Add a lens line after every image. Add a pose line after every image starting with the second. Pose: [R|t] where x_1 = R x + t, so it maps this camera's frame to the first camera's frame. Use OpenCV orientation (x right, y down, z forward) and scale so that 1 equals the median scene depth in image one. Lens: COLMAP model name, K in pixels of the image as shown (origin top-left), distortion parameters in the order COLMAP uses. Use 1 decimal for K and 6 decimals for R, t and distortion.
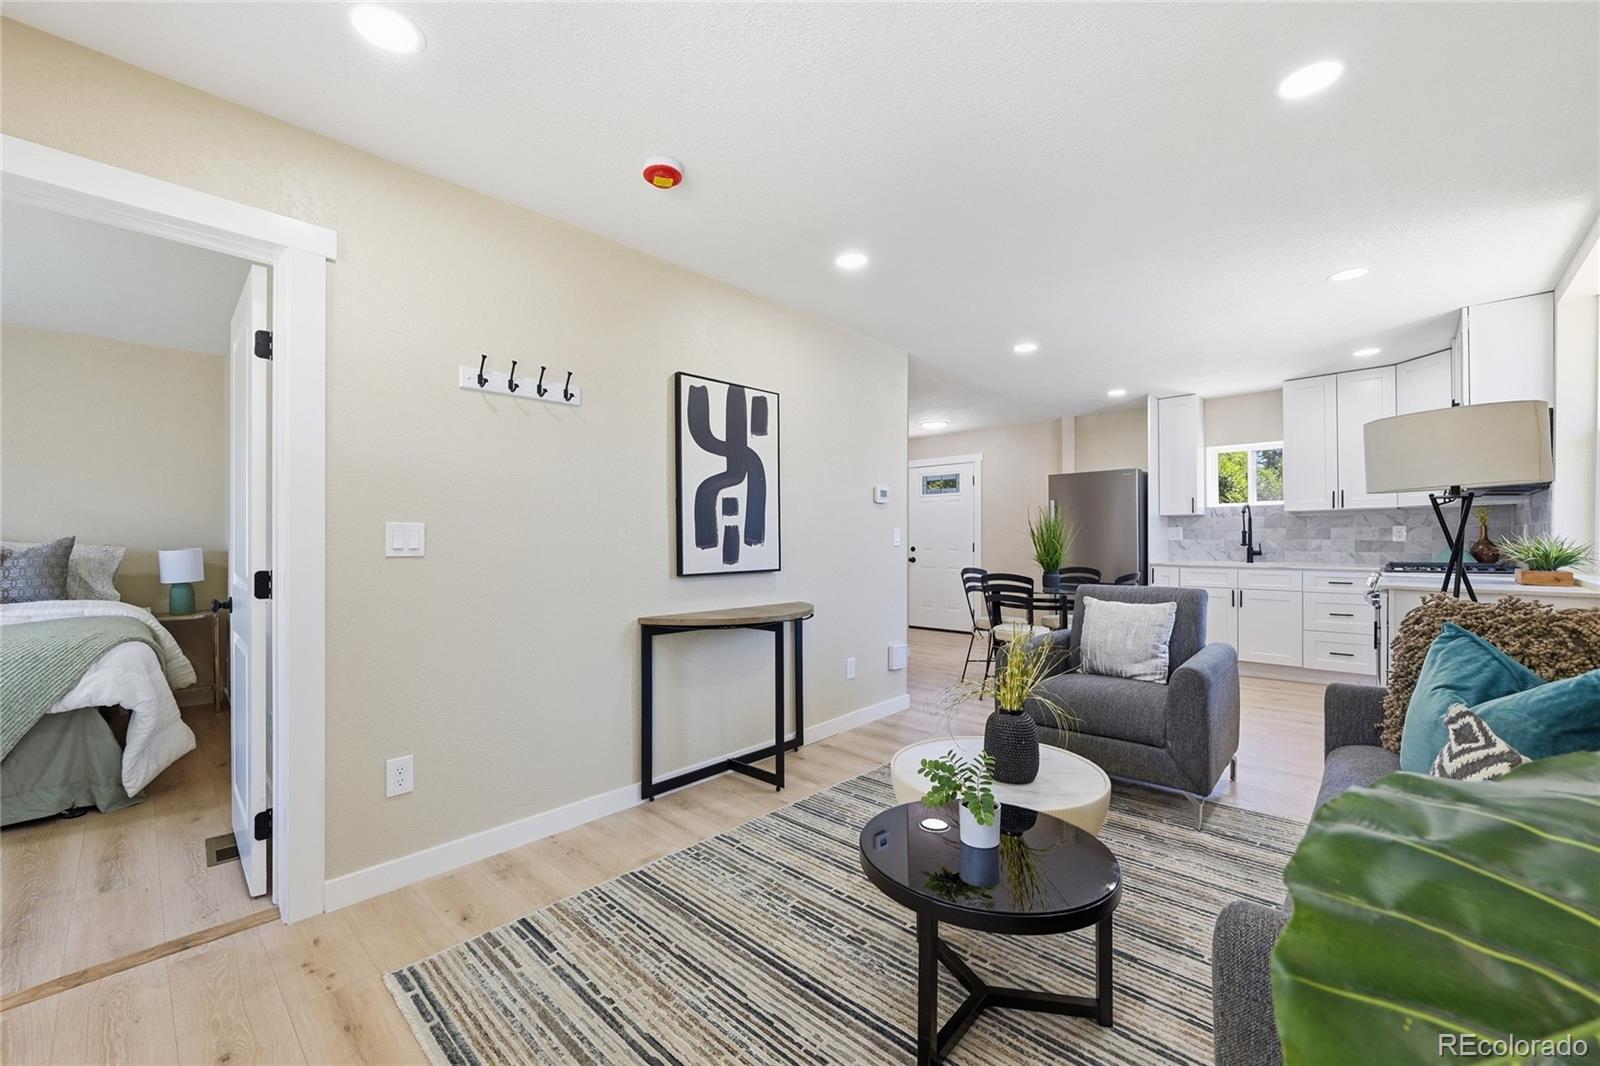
lens RADIAL K [[635.4, 0, 797.3], [0, 635.4, 538.4], [0, 0, 1]] dist [-0.003065, -0.000967]
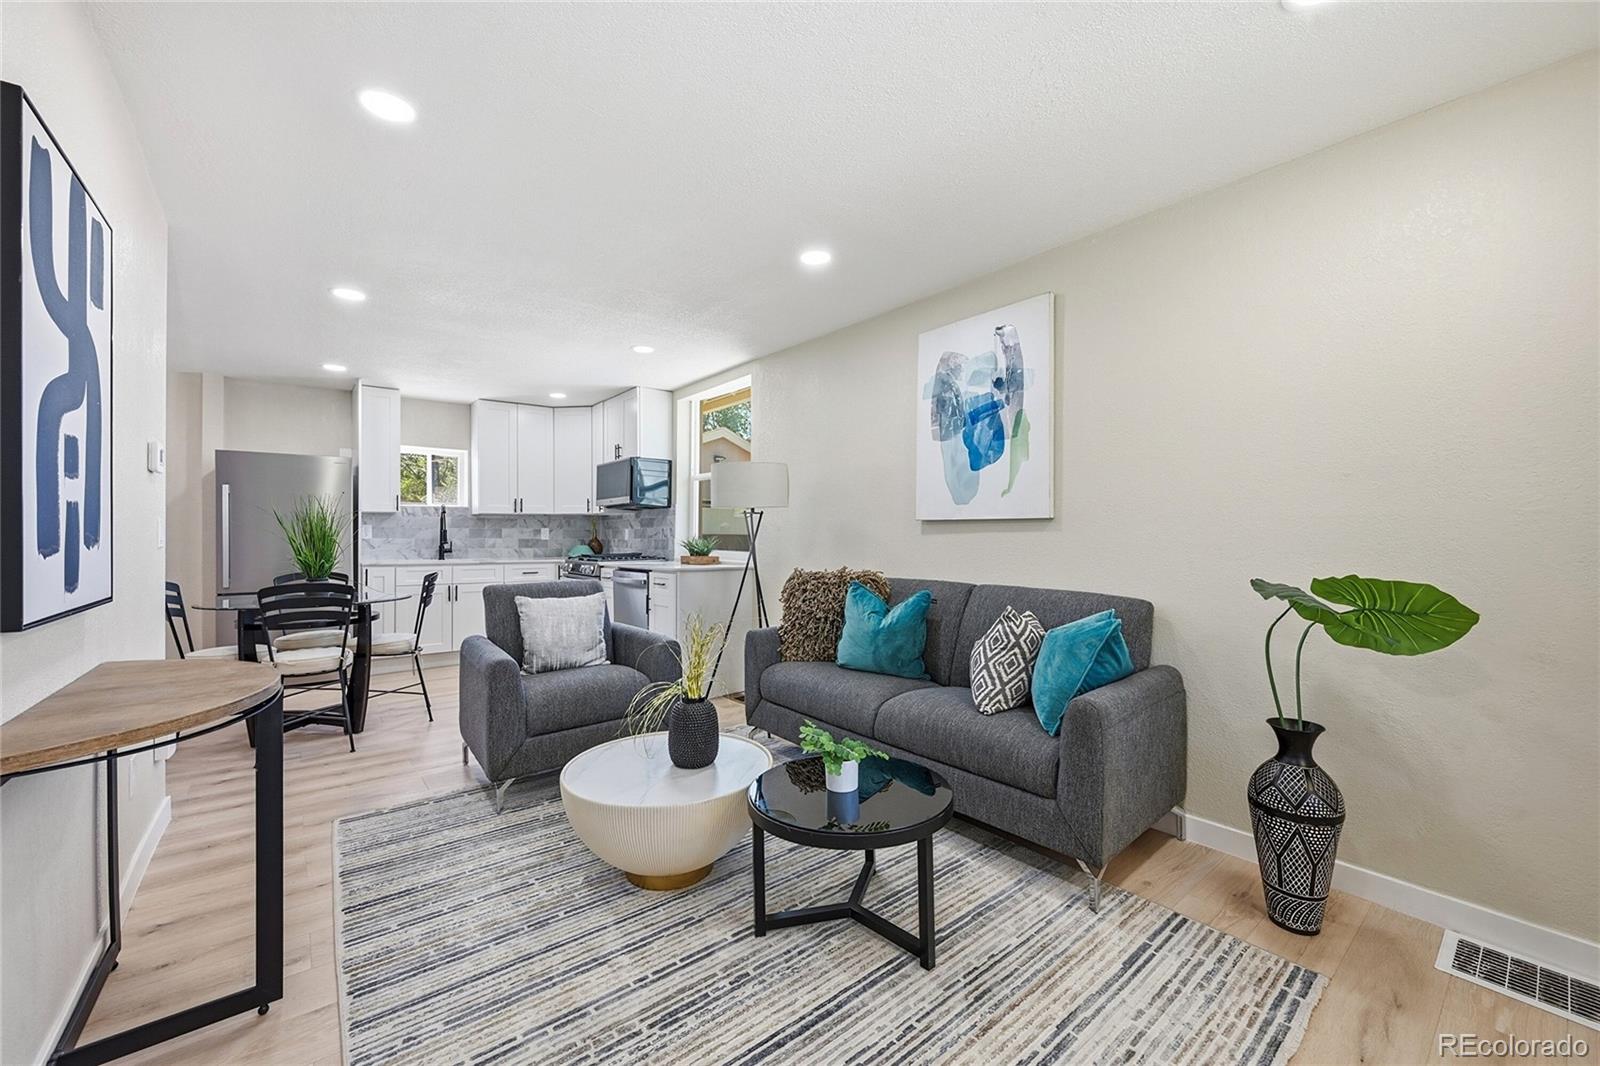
lens RADIAL K [[635.4, 0, 799.0], [0, 635.4, 534.3], [0, 0, 1]] dist [-0.003065, -0.000967]
pose [[0.137623, 0.007897, 0.990453, -0.341416], [-0.002497, 0.999968, -0.007626, 0.002597], [-0.990482, -0.001424, 0.137638, 0.340383]]
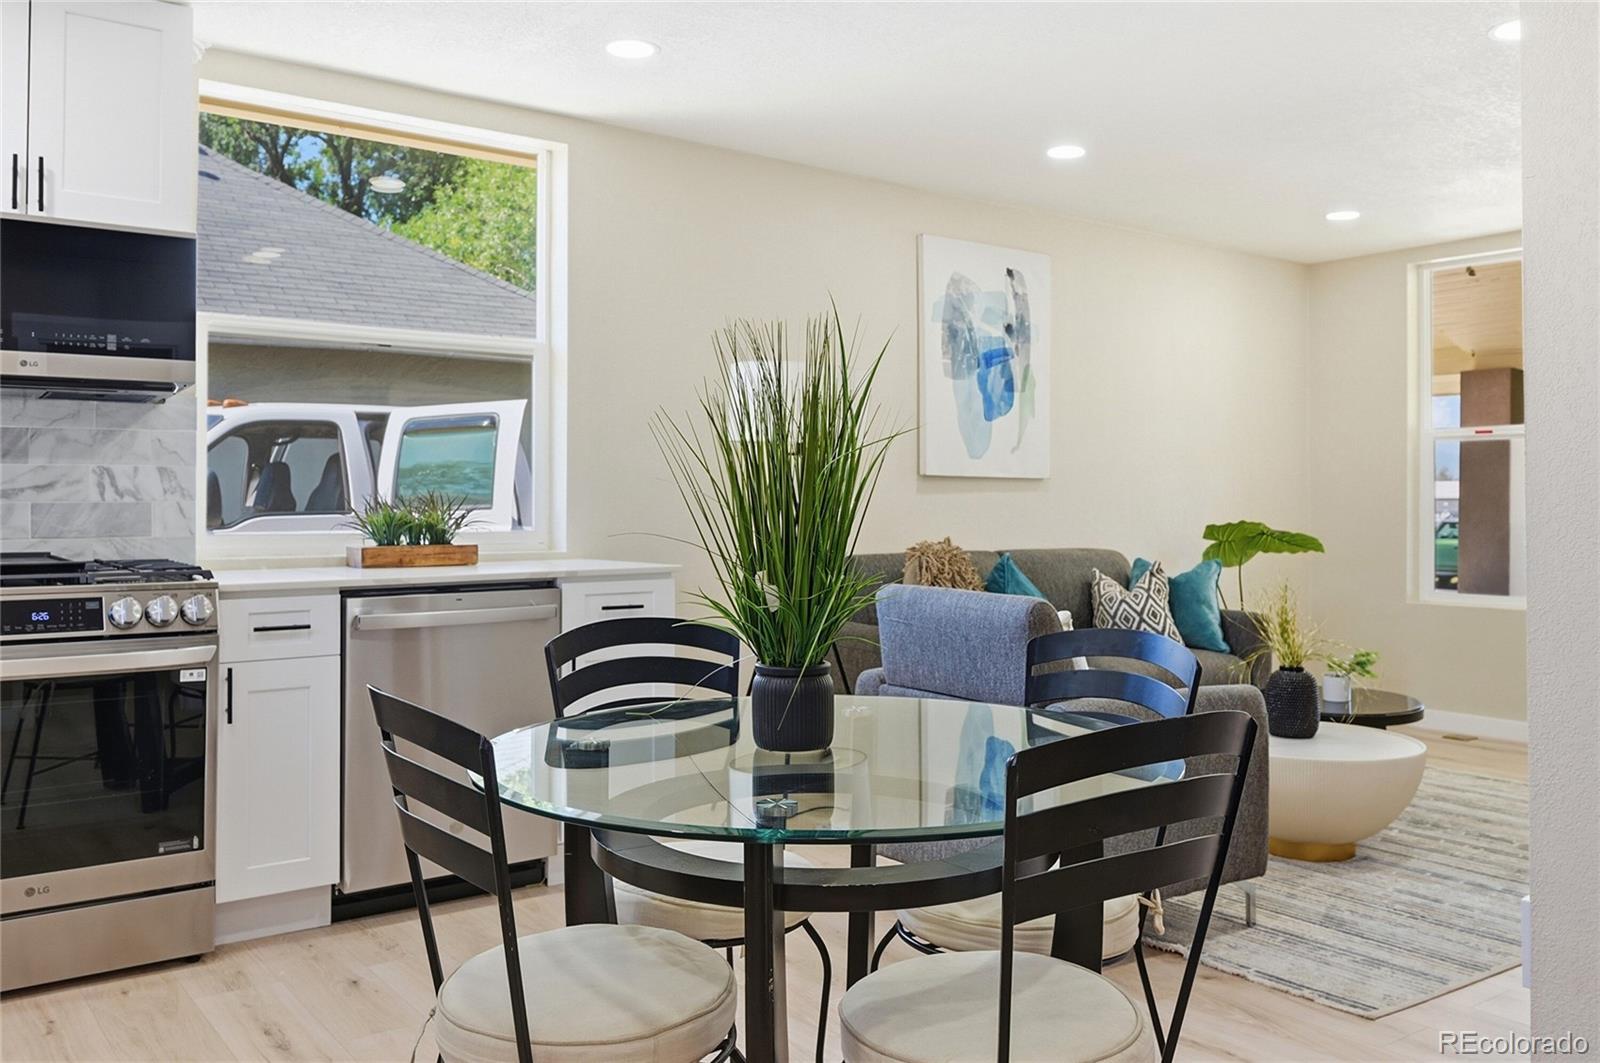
lens RADIAL K [[1334.6, 0, 805.3], [0, 1334.6, 477.0], [0, 0, 1]] dist [-0.003887, 0.003601]
pose [[-0.986573, 0.003936, 0.163272, 0.373031], [0.001197, 0.999857, -0.016866, 0.001855], [-0.163315, -0.016444, -0.986437, 1.597625]]
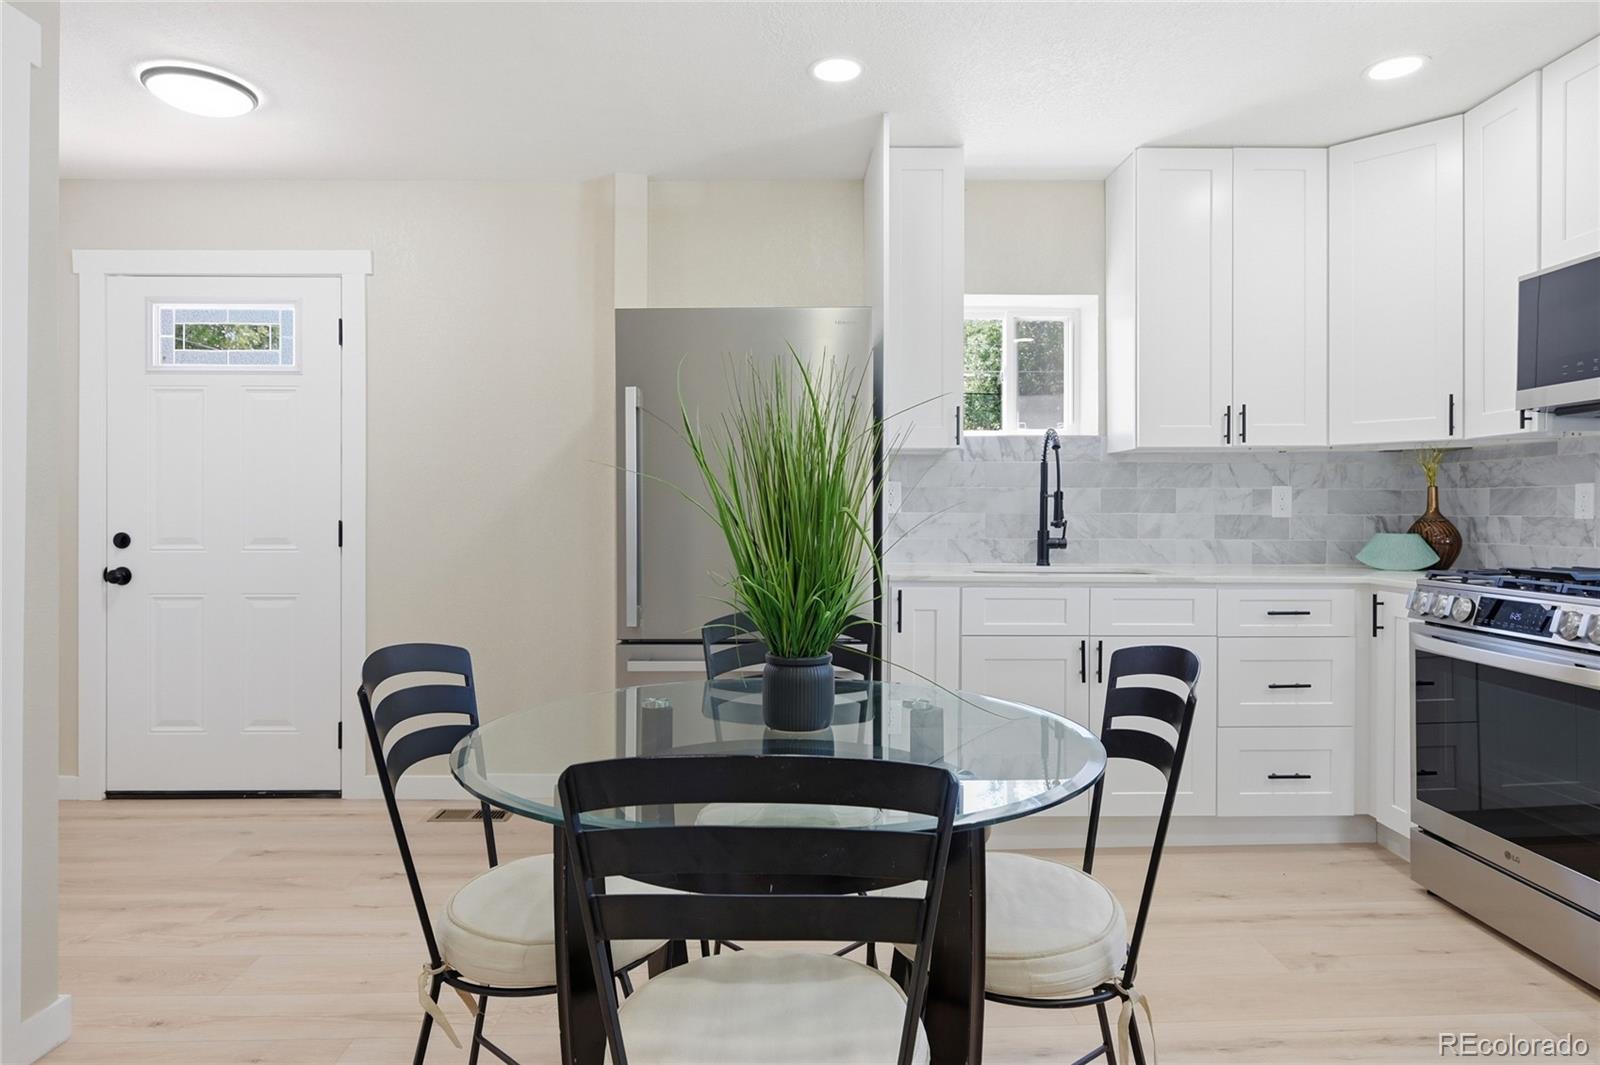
lens RADIAL K [[920.2, 0, 804.4], [0, 920.2, 515.0], [0, 0, 1]] dist [0.000111, -0.002471]
pose [[0.708609, 0.000165, 0.705601, 0.198911], [-0.004870, 0.999977, 0.004657, 0.001907], [-0.705584, -0.006736, 0.708594, 0.878814]]
